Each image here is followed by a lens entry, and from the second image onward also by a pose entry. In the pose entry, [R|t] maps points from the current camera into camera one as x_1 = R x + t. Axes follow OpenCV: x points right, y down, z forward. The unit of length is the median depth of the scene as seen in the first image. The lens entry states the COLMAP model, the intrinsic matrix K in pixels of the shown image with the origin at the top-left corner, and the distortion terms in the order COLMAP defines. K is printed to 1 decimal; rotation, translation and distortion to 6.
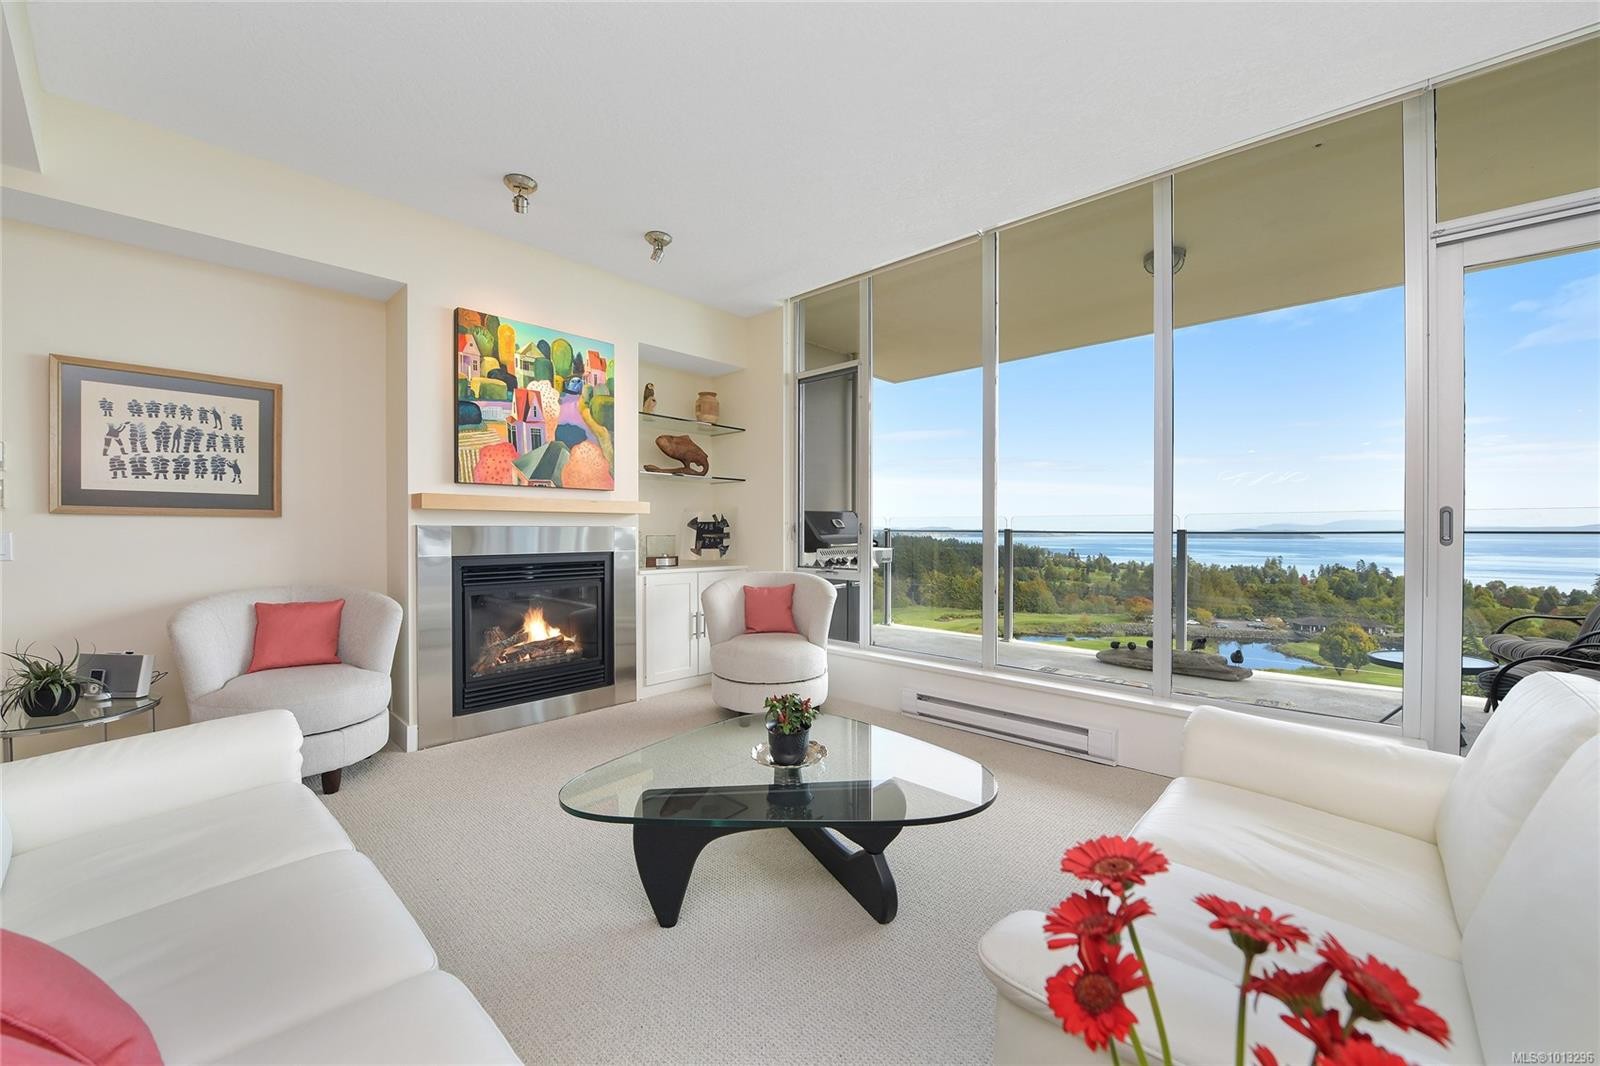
lens RADIAL K [[619.2, 0, 808.0], [0, 619.2, 536.7], [0, 0, 1]] dist [-0.013746, -0.000355]
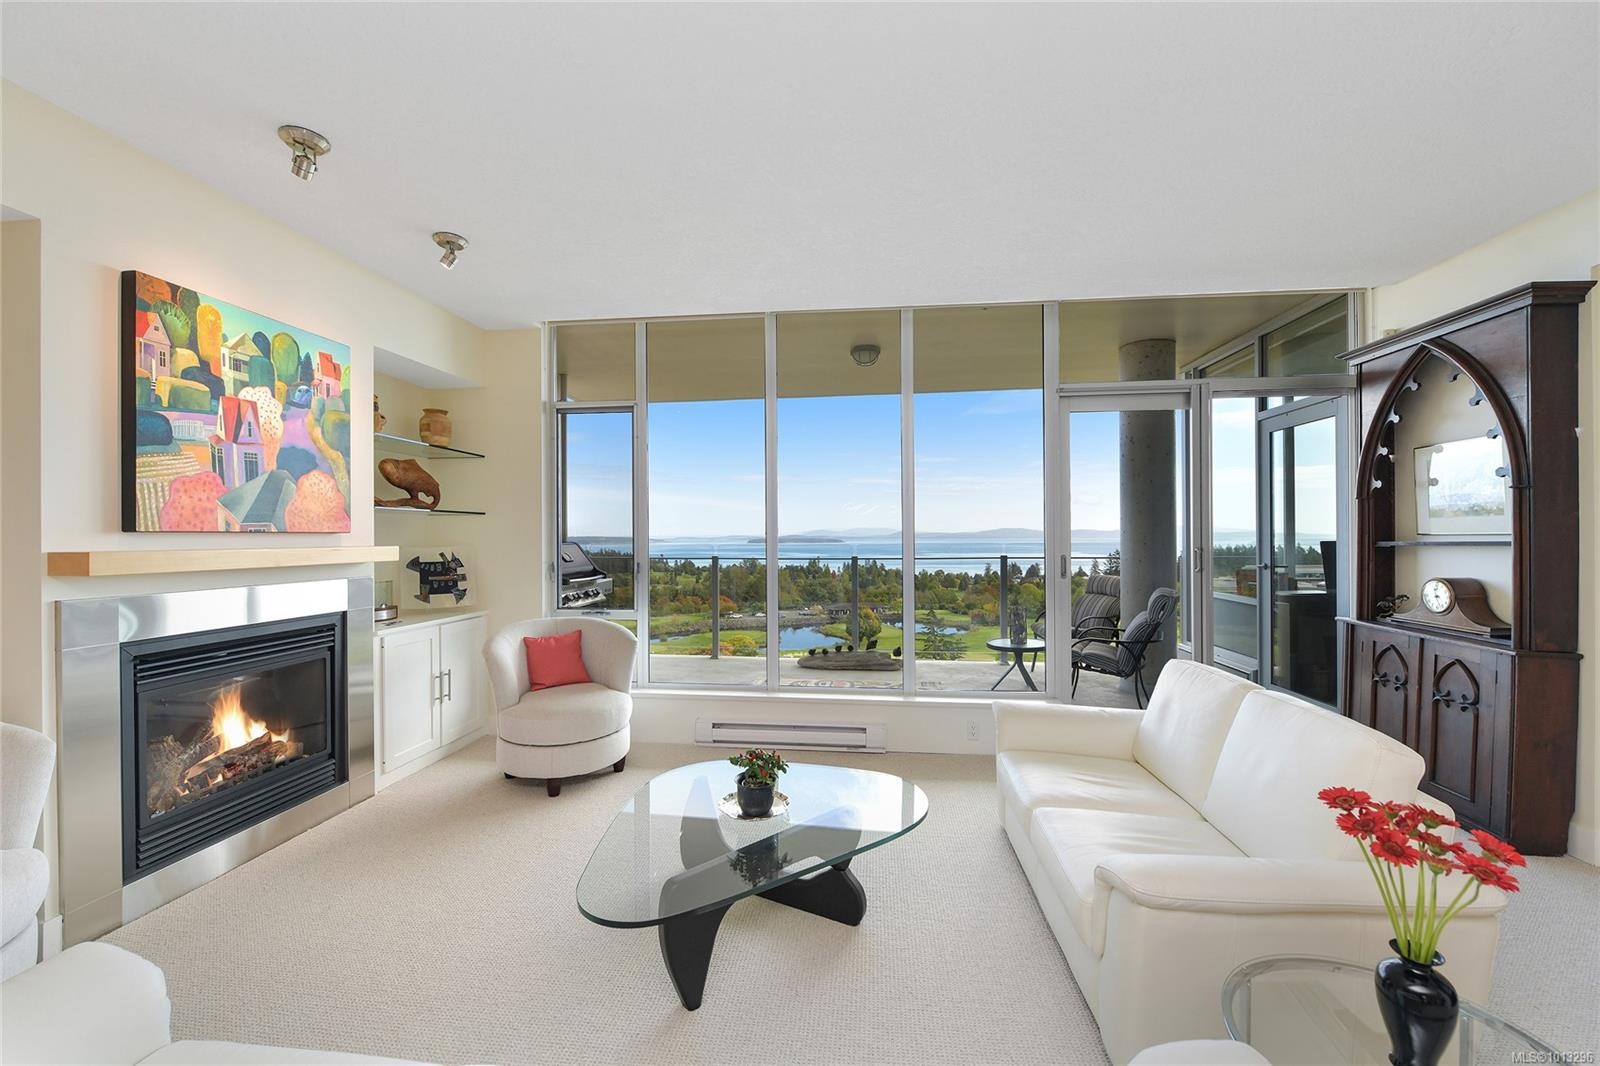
lens RADIAL K [[616.5, 0, 795.6], [0, 616.5, 538.6], [0, 0, 1]] dist [-0.010321, -0.000336]
pose [[0.814234, -0.008240, 0.580479, -0.334682], [0.013150, 0.999905, -0.004251, -0.062076], [-0.580388, 0.011094, 0.814264, 0.043218]]
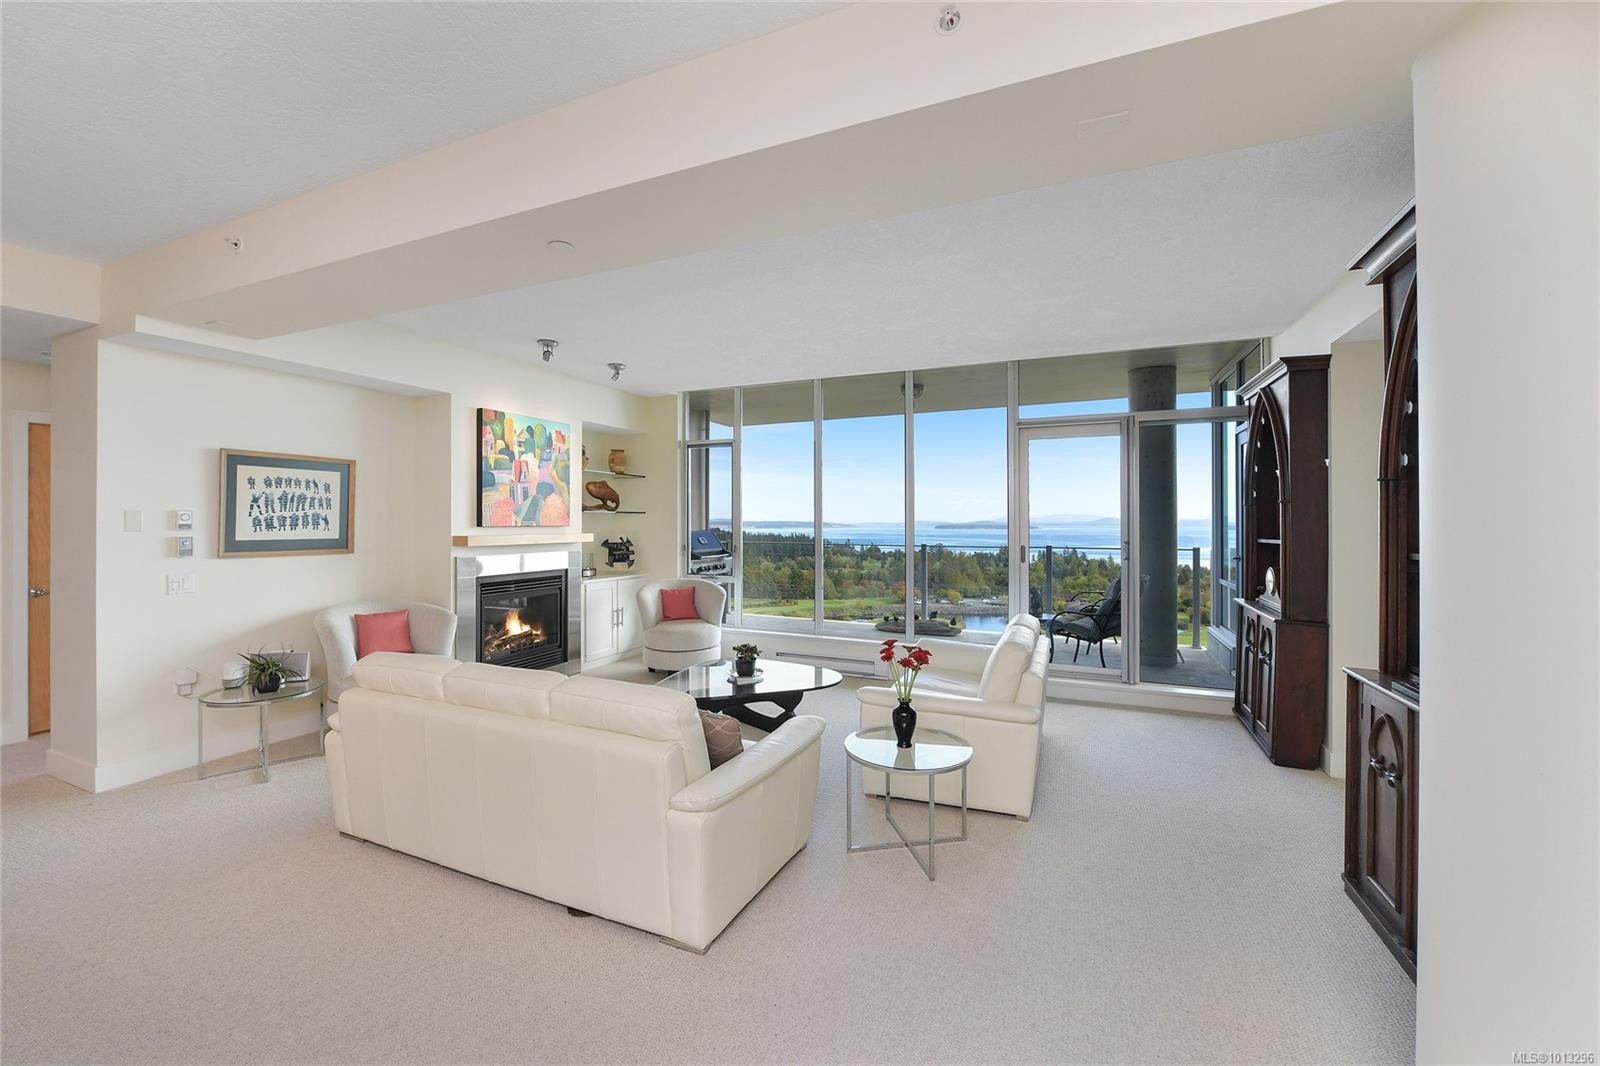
lens RADIAL K [[615.6, 0, 800.2], [0, 615.6, 527.0], [0, 0, 1]] dist [-0.001986, -0.000190]
pose [[0.947272, -0.002452, 0.320422, -0.290083], [0.003147, 0.999994, -0.001650, -0.075002], [-0.320416, 0.002571, 0.947273, -0.577060]]
